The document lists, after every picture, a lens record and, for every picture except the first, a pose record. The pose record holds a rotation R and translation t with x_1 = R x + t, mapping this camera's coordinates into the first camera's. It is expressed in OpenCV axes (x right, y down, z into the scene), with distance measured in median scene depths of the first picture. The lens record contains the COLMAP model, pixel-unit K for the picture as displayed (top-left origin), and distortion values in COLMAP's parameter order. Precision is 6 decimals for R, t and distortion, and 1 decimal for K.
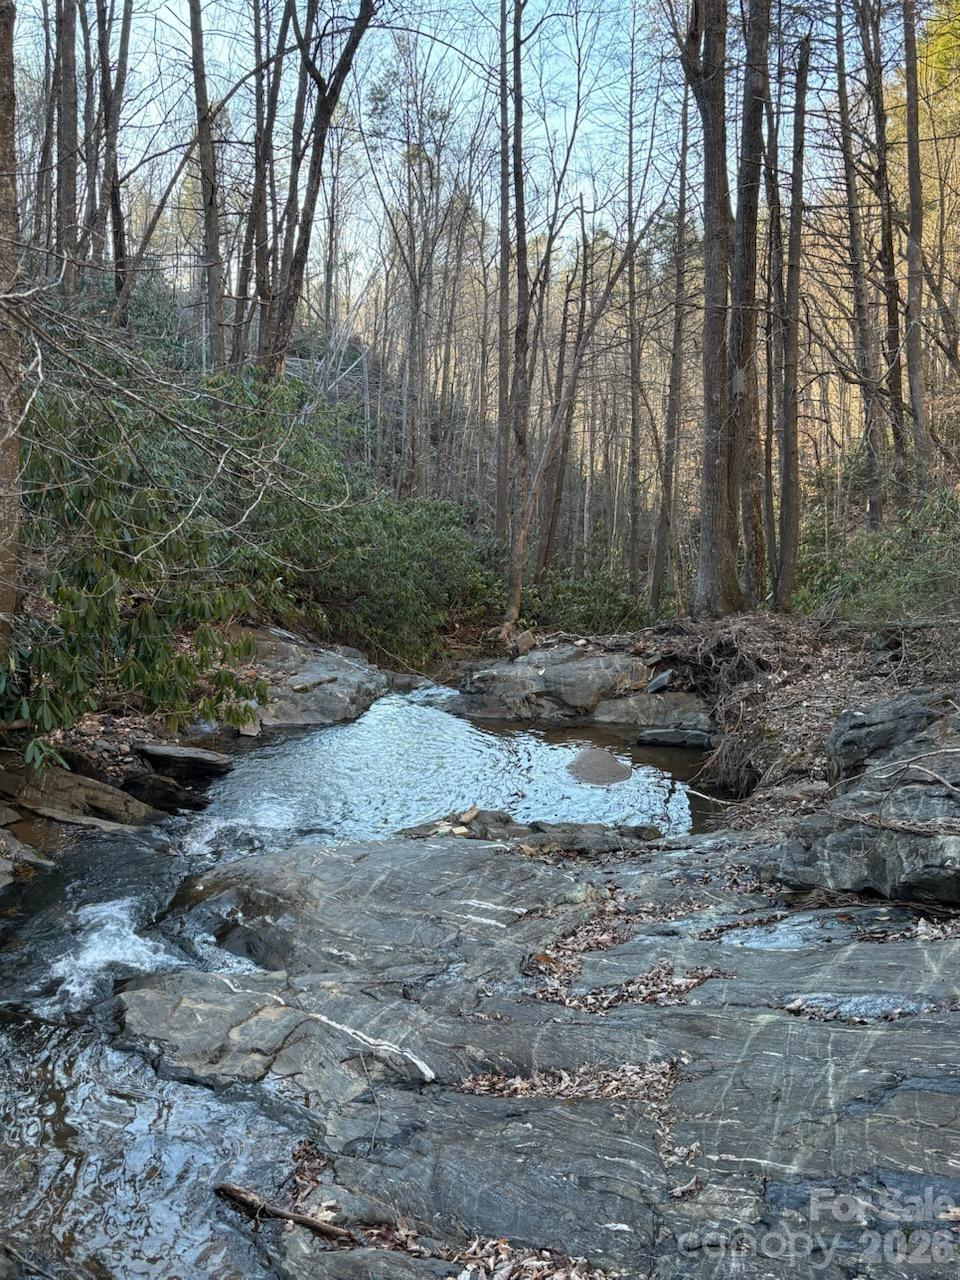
lens RADIAL K [[1170.7, 0, 480.0], [0, 1170.7, 640.0], [0, 0, 1]] dist [0.072166, -0.212241]
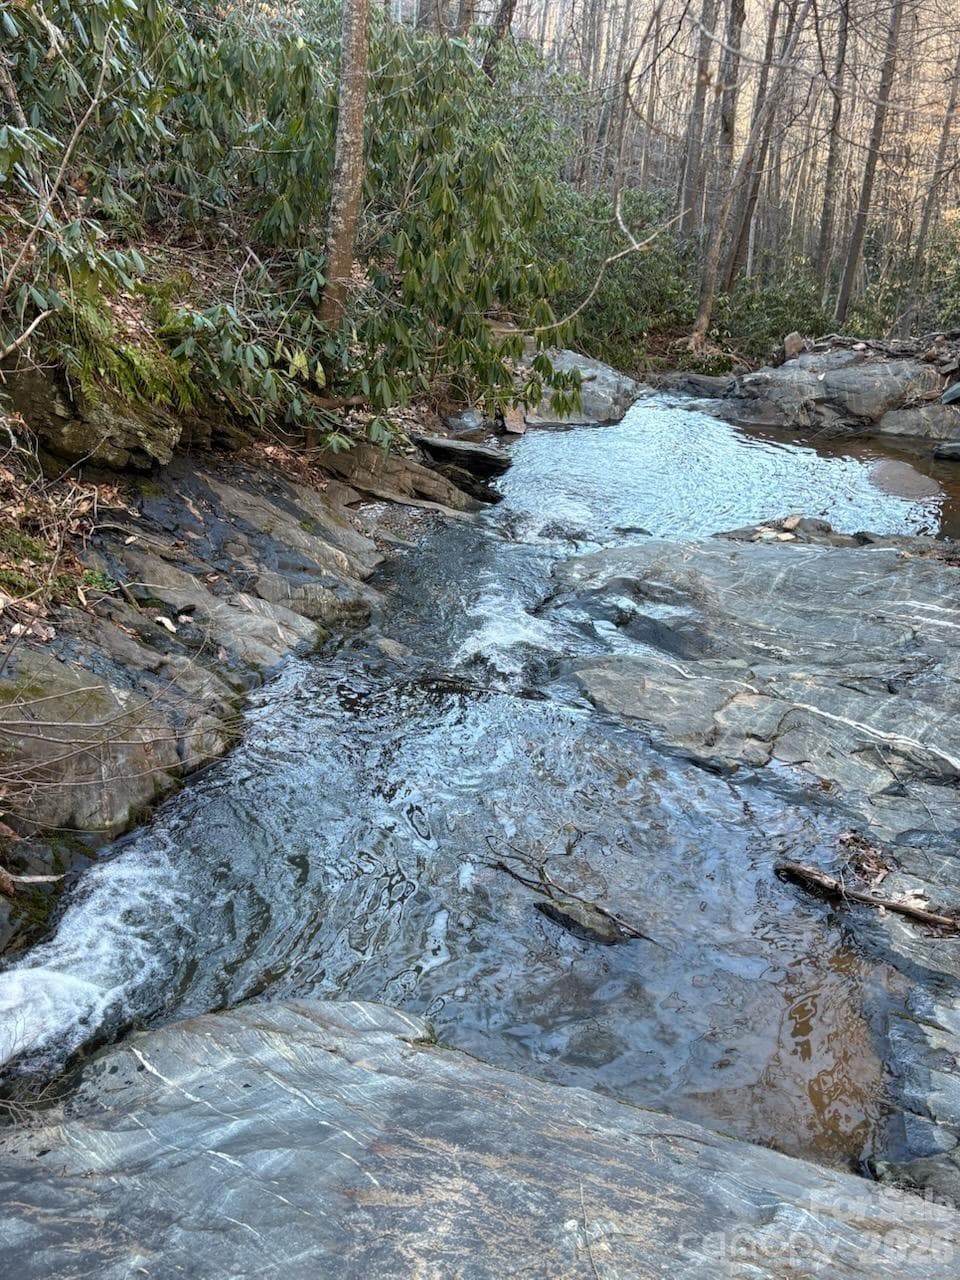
lens RADIAL K [[1170.7, 0, 480.0], [0, 1170.7, 640.0], [0, 0, 1]] dist [0.072166, -0.212241]
pose [[0.994440, 0.056726, -0.088717, -0.196166], [-0.034550, 0.971627, 0.233981, 0.033952], [0.099473, -0.229615, 0.968185, 0.042653]]
